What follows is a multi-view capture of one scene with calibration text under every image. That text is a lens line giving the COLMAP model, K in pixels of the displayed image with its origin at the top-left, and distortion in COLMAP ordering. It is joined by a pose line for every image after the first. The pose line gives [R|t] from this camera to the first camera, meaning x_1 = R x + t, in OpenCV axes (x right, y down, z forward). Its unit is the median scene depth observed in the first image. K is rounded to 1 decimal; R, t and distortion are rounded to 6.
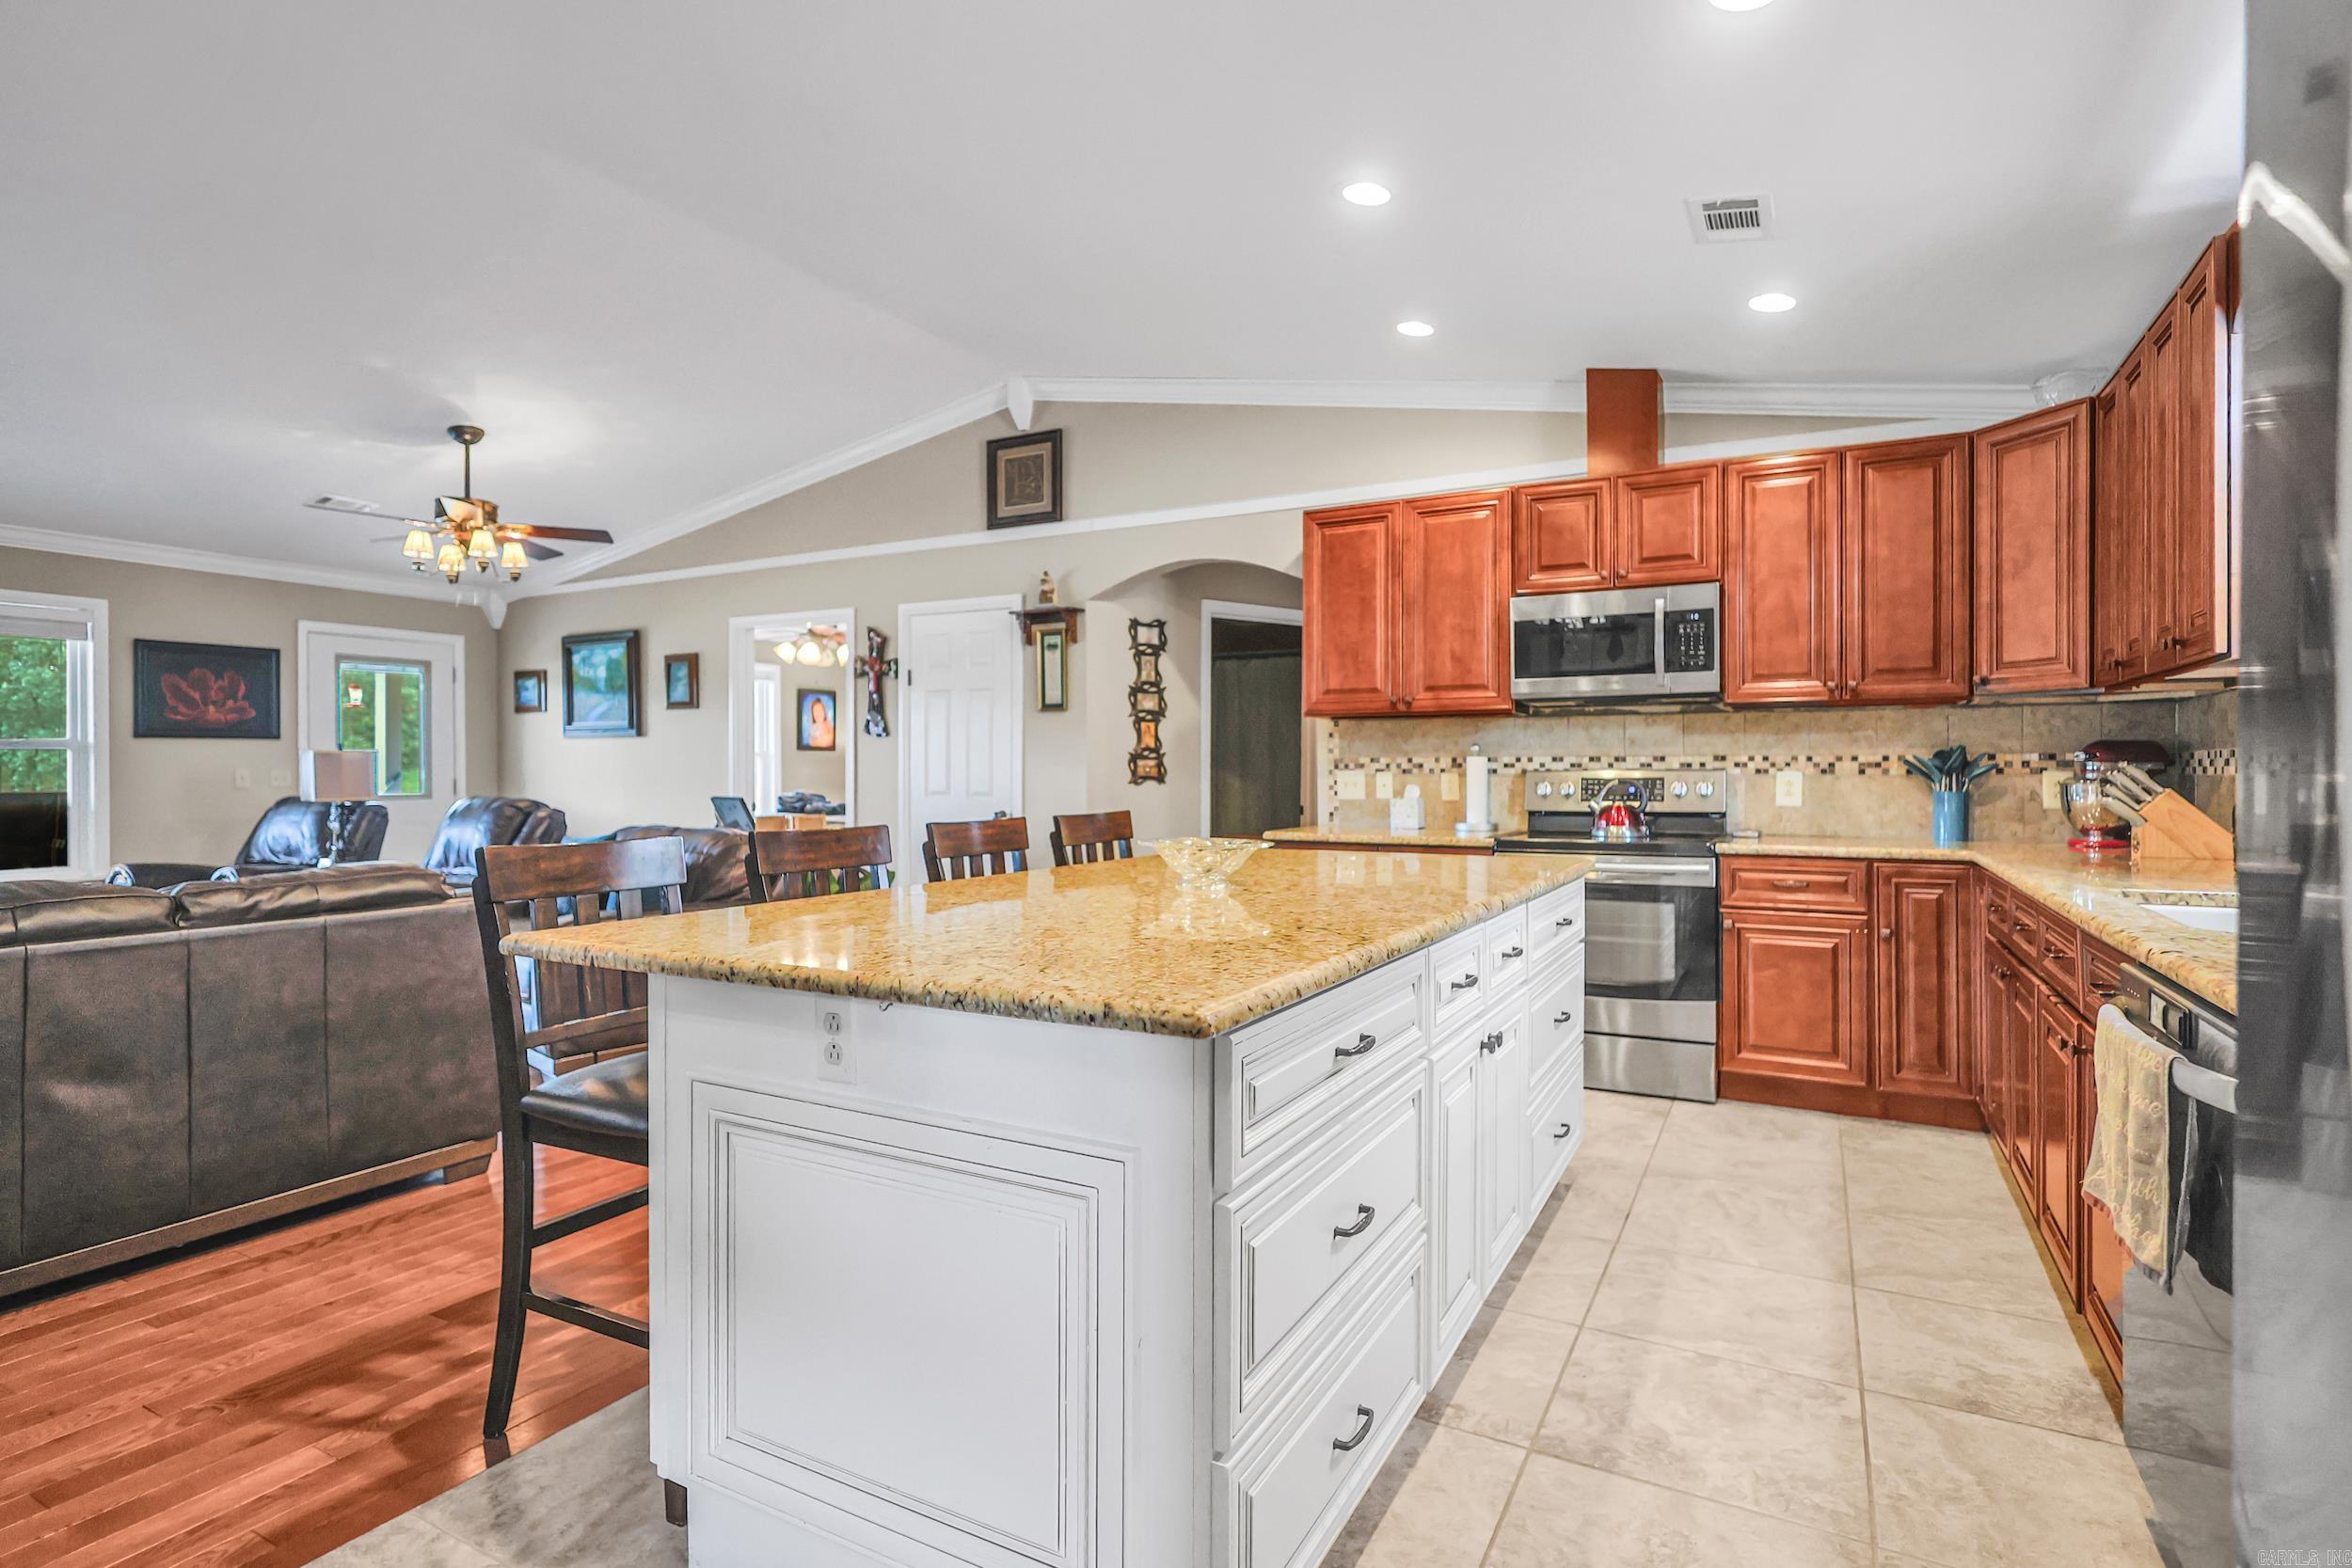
lens RADIAL K [[1160.6, 0, 1174.9], [0, 1160.6, 768.8], [0, 0, 1]] dist [0.000247, 0.000517]
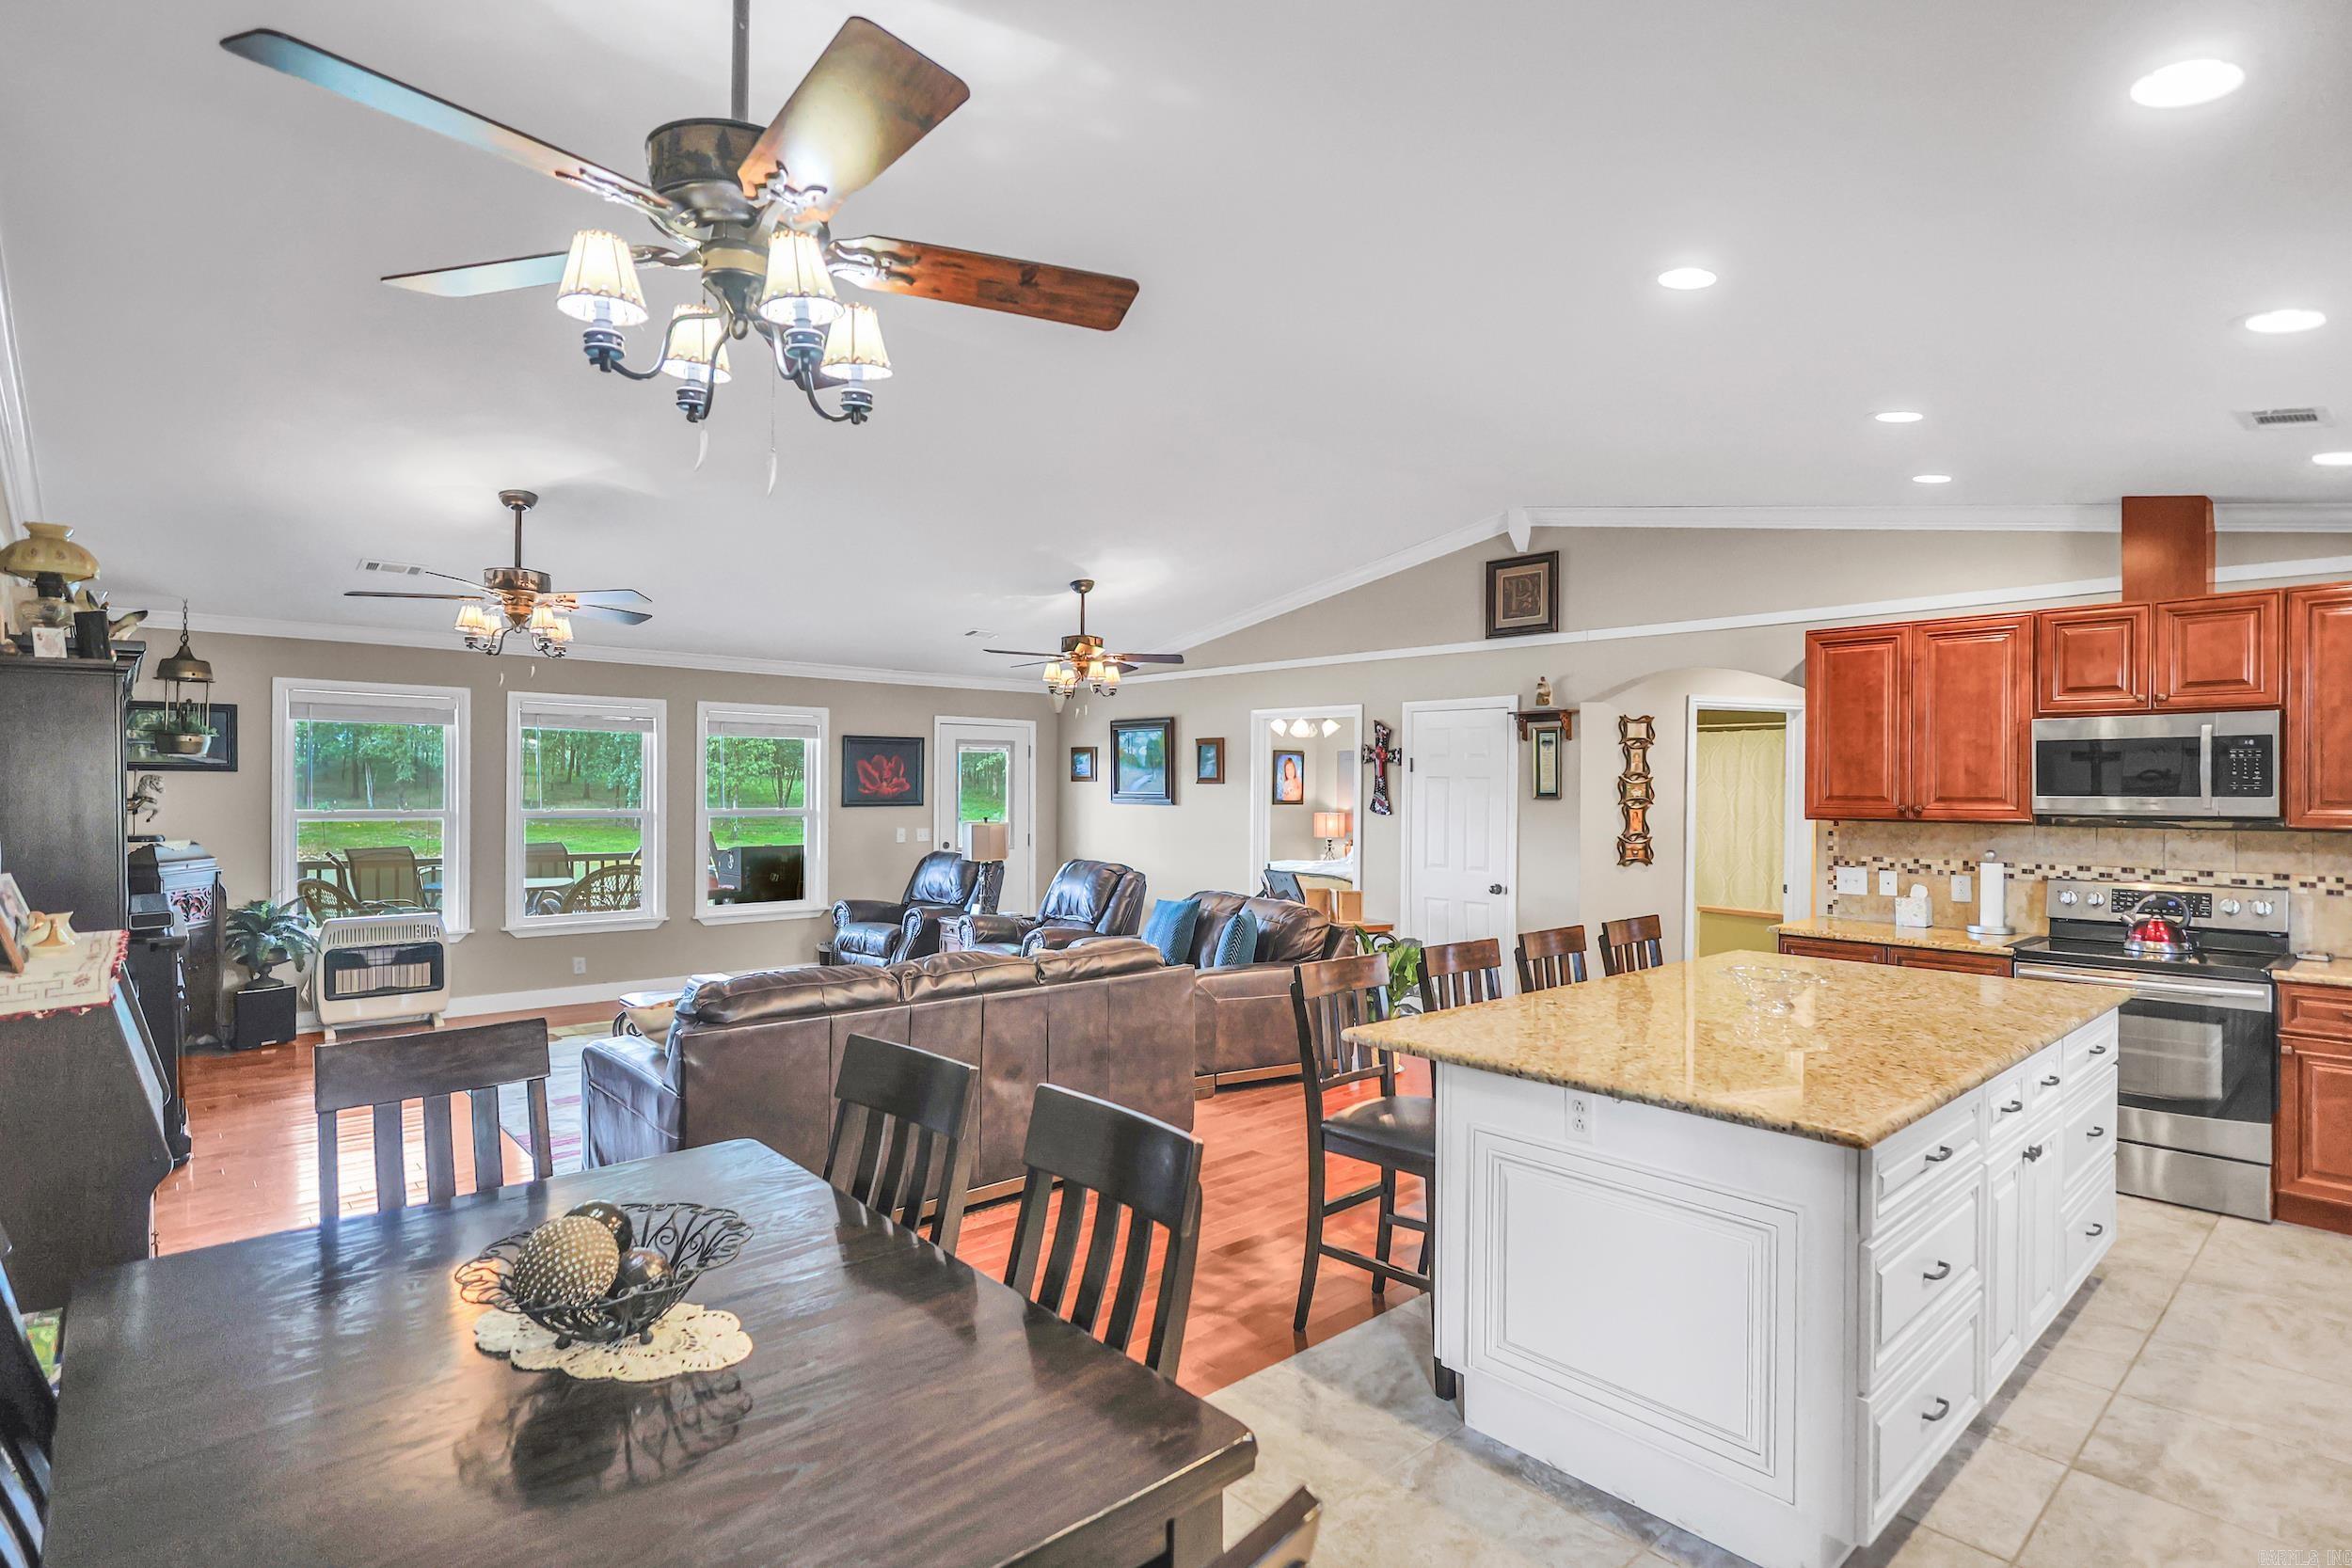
lens RADIAL K [[1166.6, 0, 1176.0], [0, 1166.6, 784.0], [0, 0, 1]] dist [0.002516, 0.000214]
pose [[0.944484, 0.006773, -0.328487, -0.093516], [-0.007962, 0.999966, -0.002277, -0.075797], [0.328461, 0.004766, 0.944506, -0.249500]]
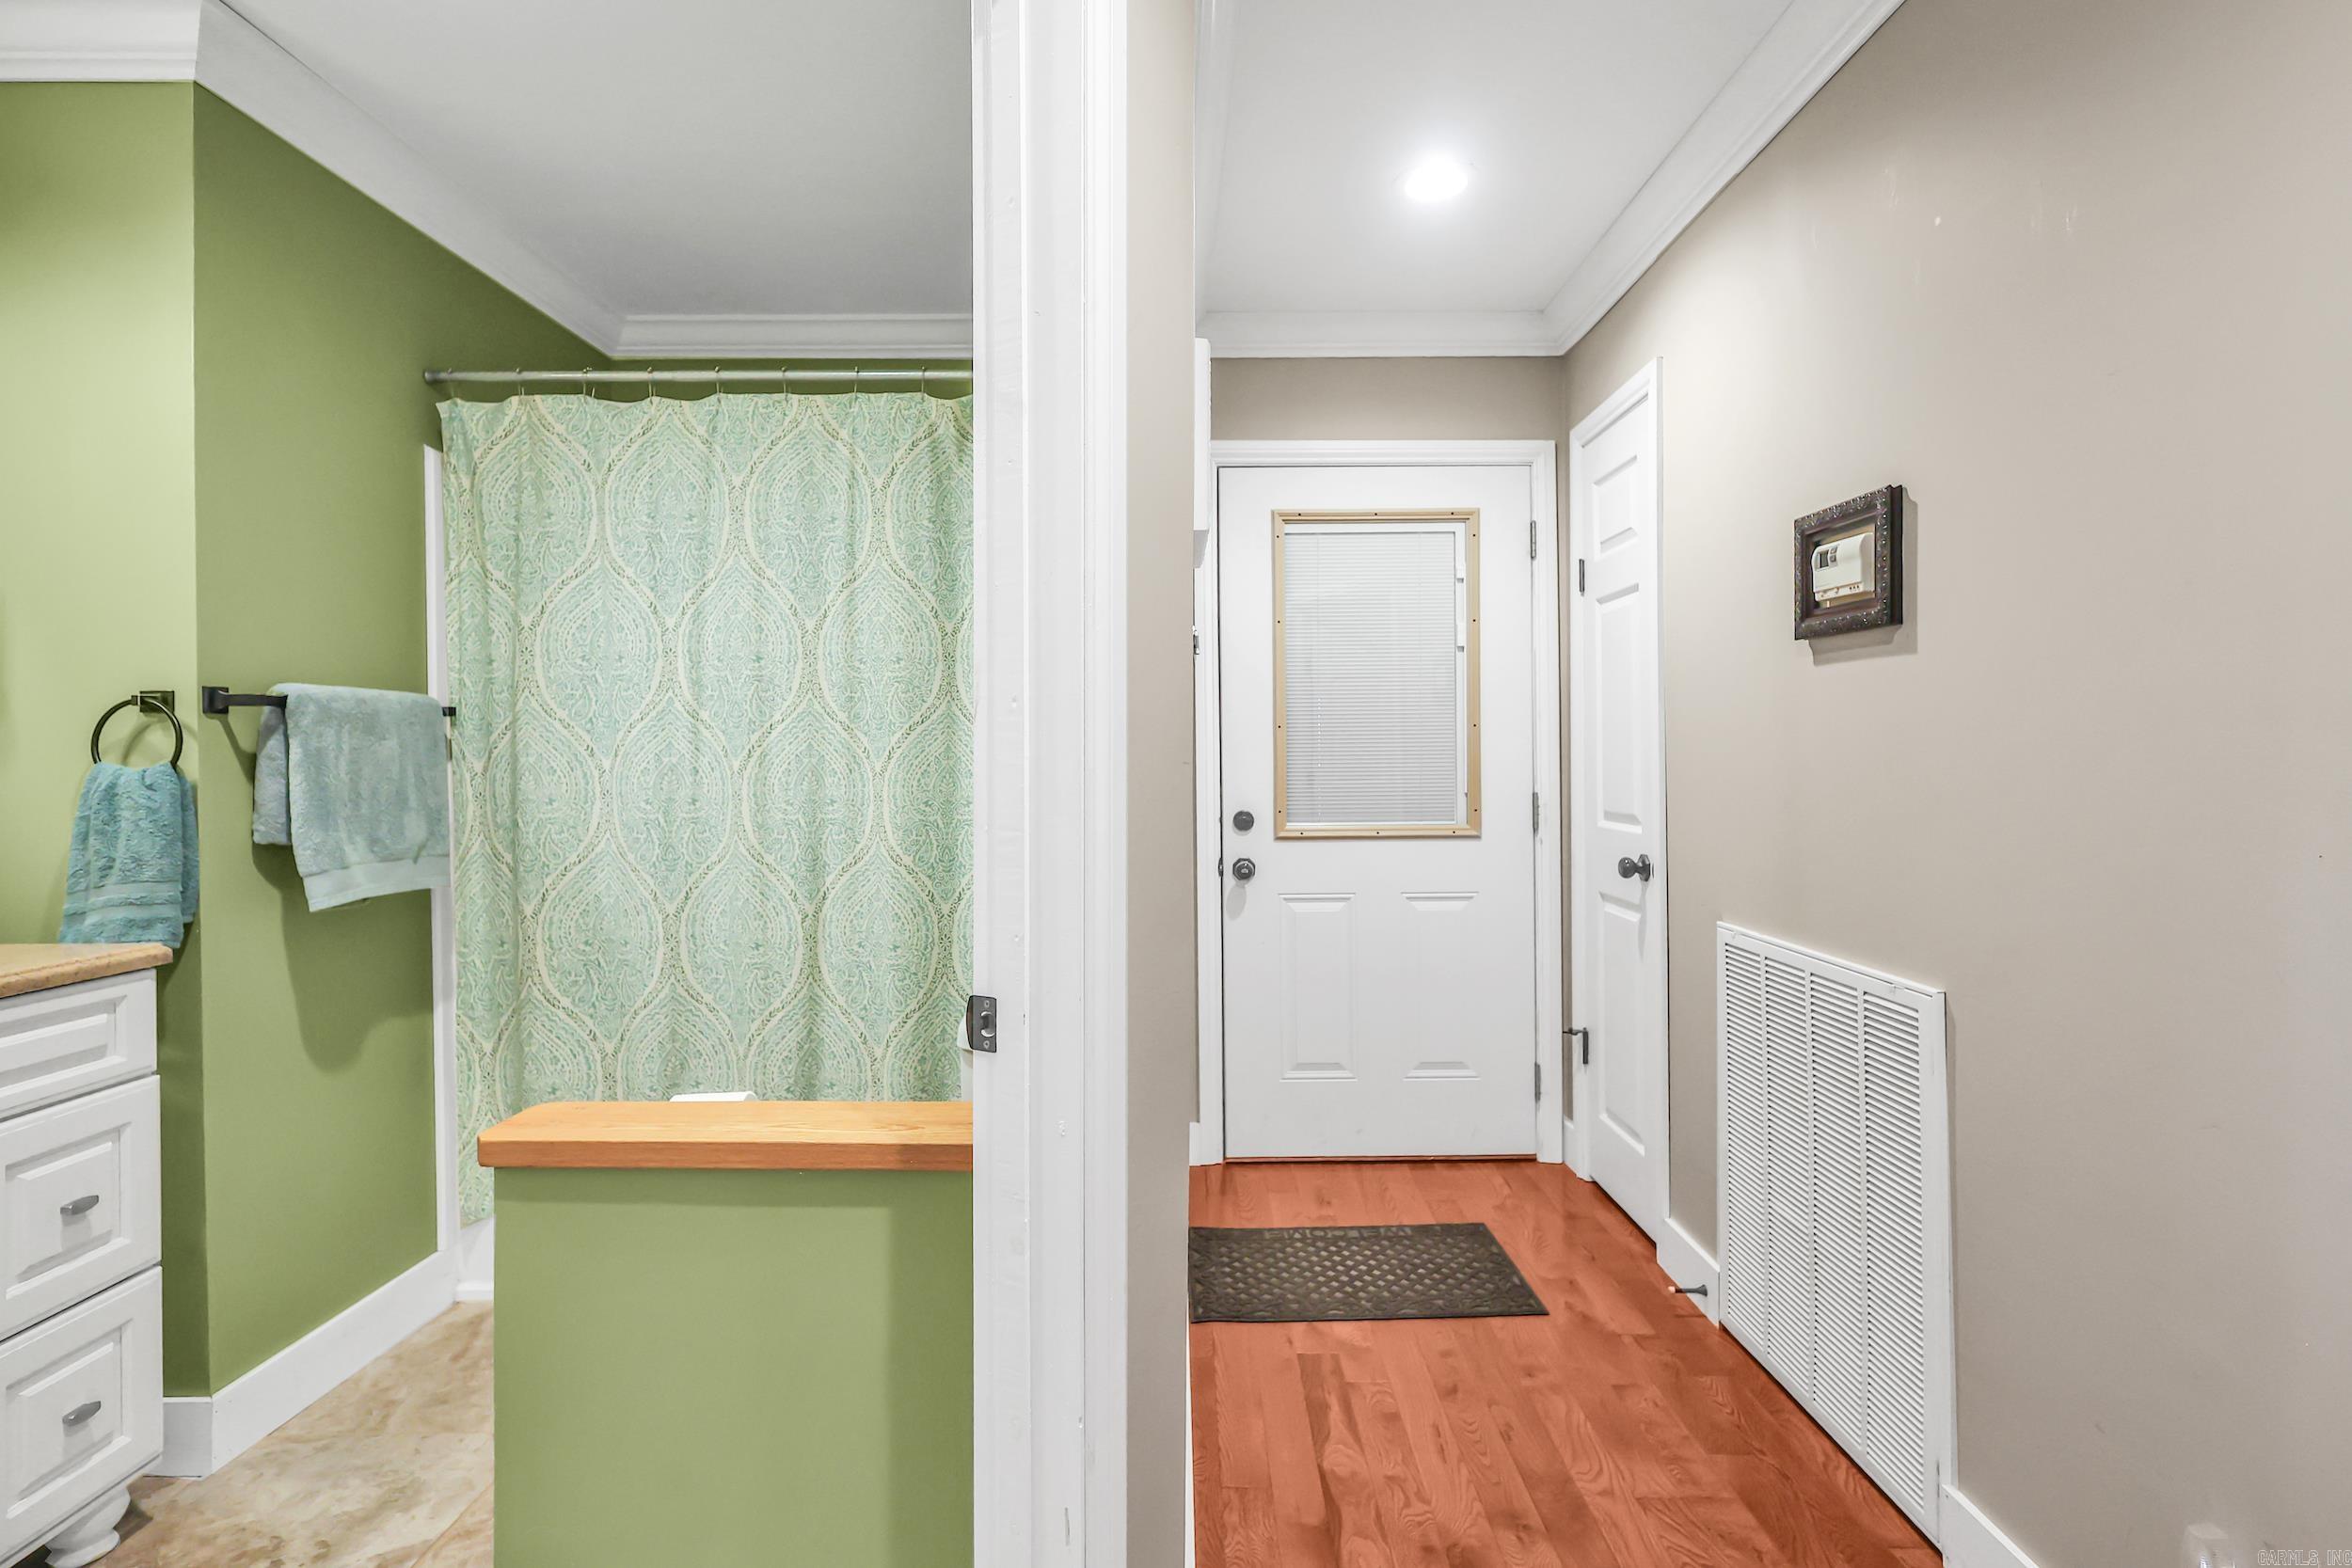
lens RADIAL K [[1173.1, 0, 1181.2], [0, 1173.1, 742.9], [0, 0, 1]] dist [-0.000631, 0.000130]
pose [[0.869896, -0.003158, 0.493226, 0.066502], [0.007220, 0.999954, -0.006331, -0.007470], [-0.493183, 0.009069, 0.869878, 1.214097]]
